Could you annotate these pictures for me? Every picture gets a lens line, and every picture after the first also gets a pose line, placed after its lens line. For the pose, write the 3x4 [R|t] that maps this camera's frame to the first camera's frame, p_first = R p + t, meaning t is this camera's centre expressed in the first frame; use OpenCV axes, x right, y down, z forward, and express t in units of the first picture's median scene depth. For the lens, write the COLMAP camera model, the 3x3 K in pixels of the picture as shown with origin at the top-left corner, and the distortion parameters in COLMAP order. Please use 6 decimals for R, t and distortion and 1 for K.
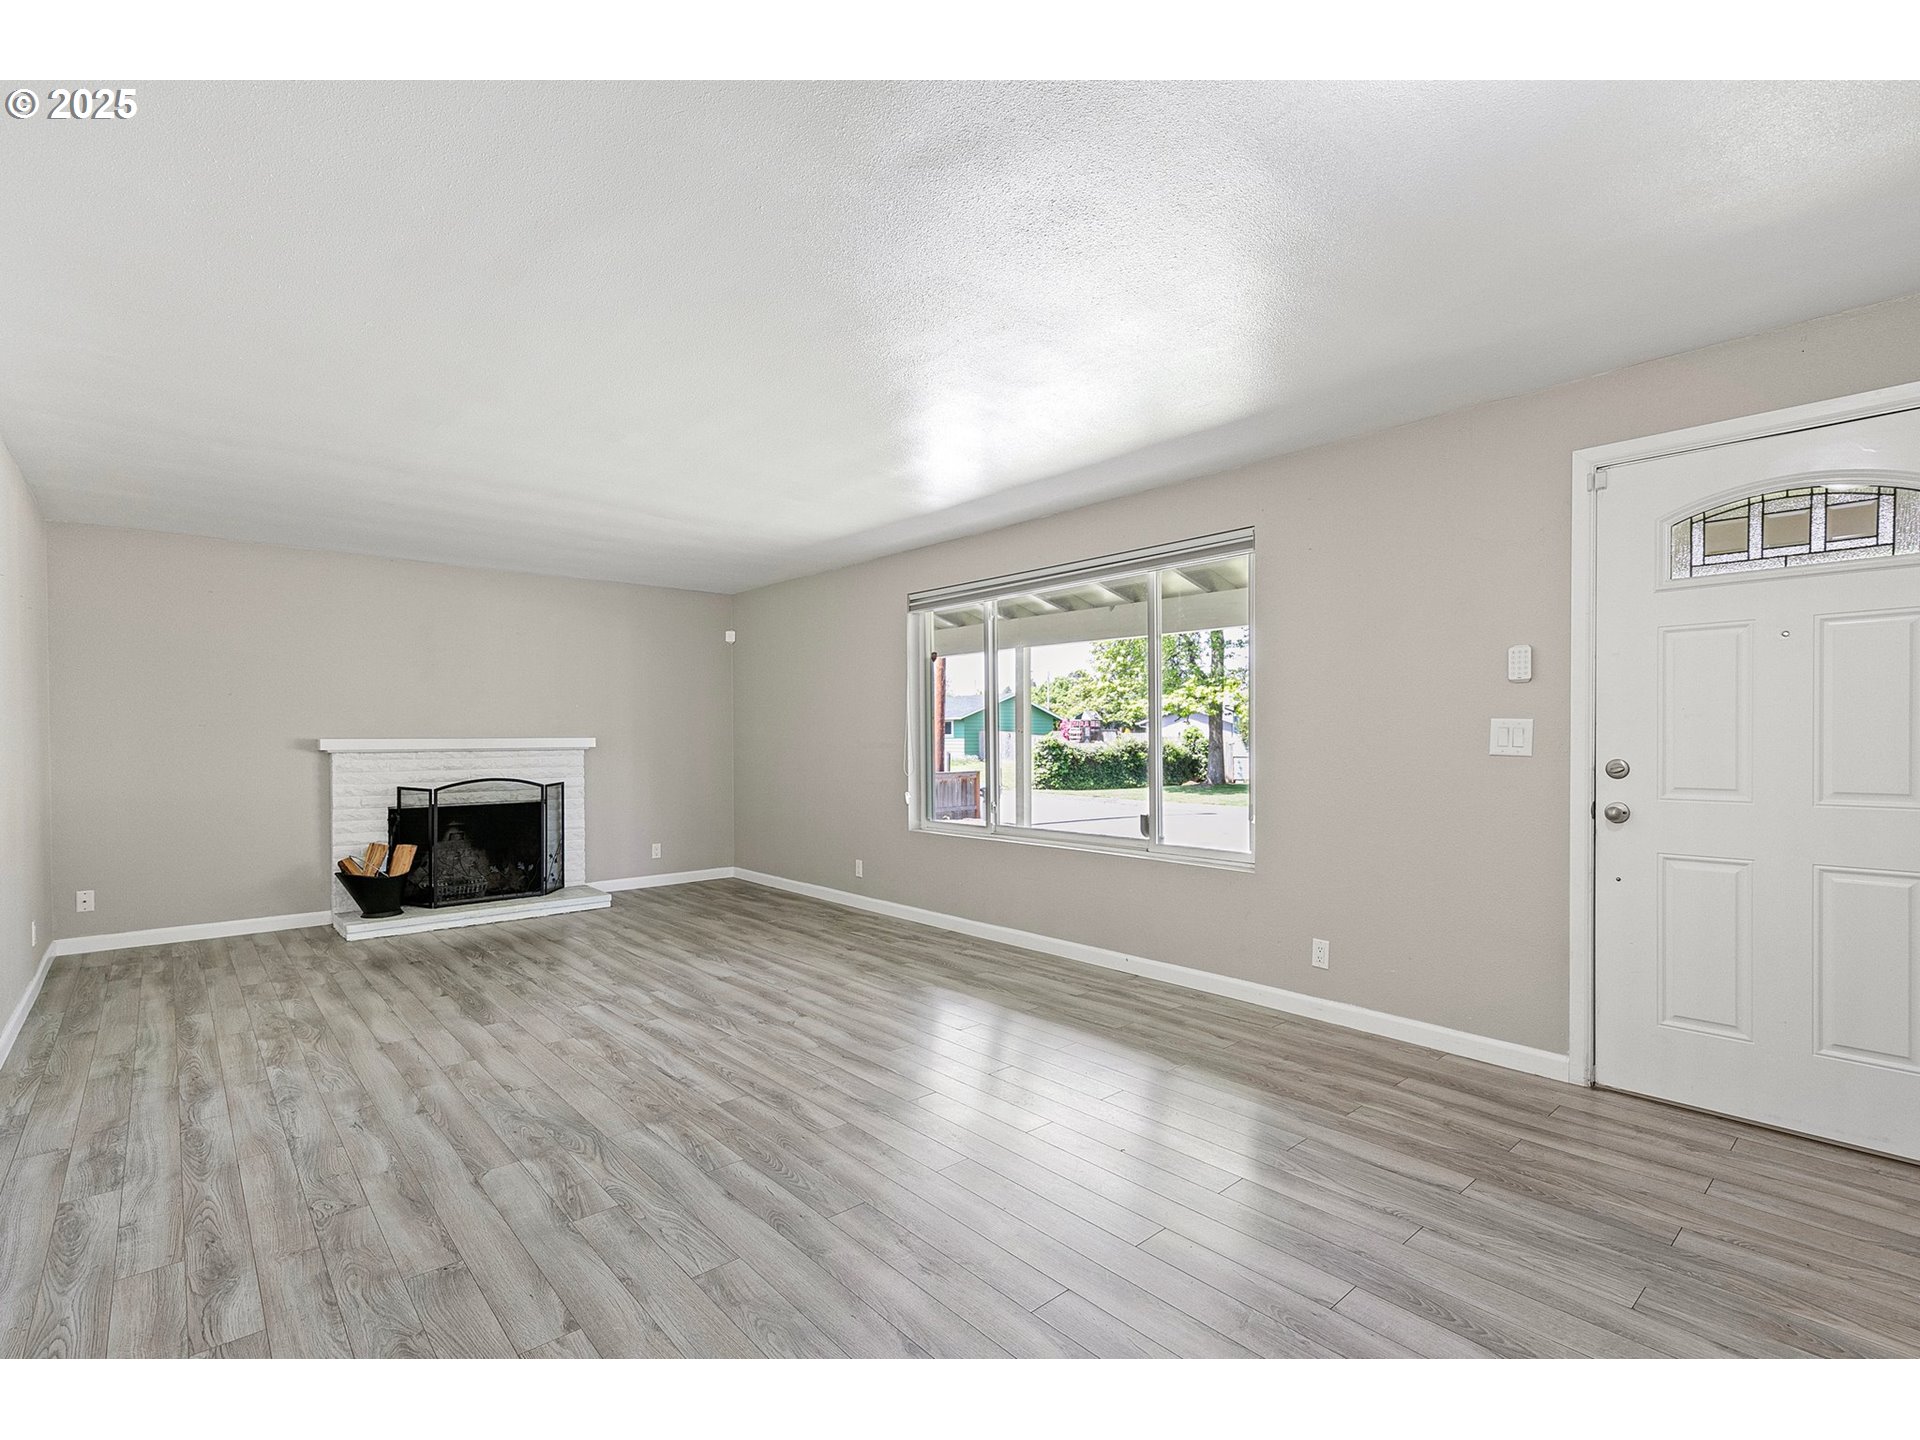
lens RADIAL K [[896.8, 0, 960.5], [0, 896.8, 739.7], [0, 0, 1]] dist [0.001519, 0.000025]
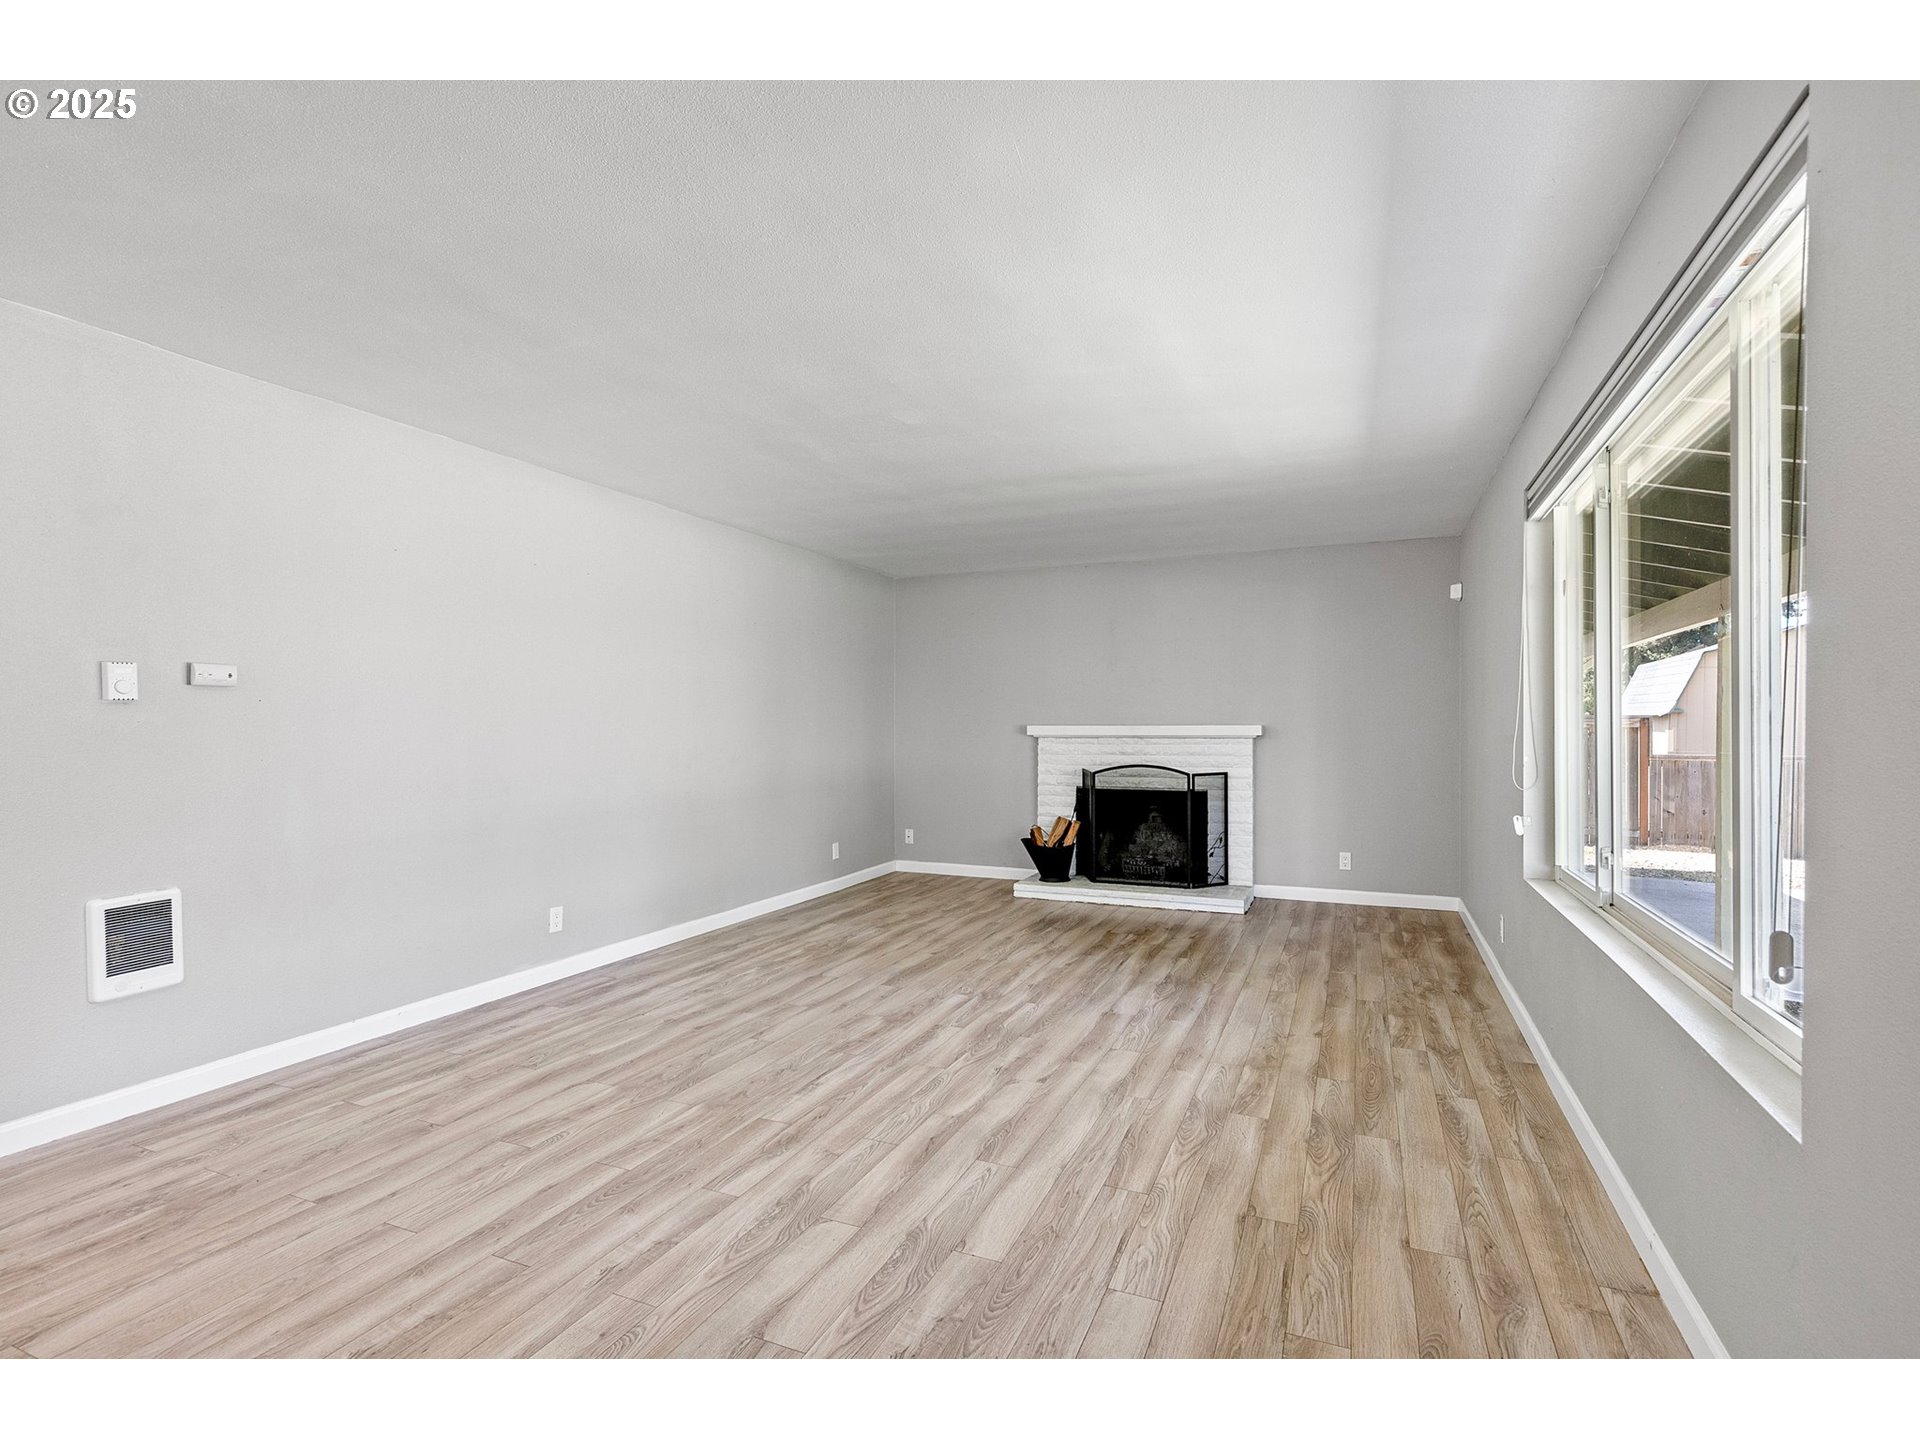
lens RADIAL K [[903.8, 0, 960.0], [0, 903.8, 720.0], [0, 0, 1]] dist [0.003763, 0.000094]
pose [[0.423082, -0.002202, -0.906089, 0.389795], [-0.004357, 0.999981, -0.004465, -0.002816], [0.906081, 0.005837, 0.423064, 0.457200]]
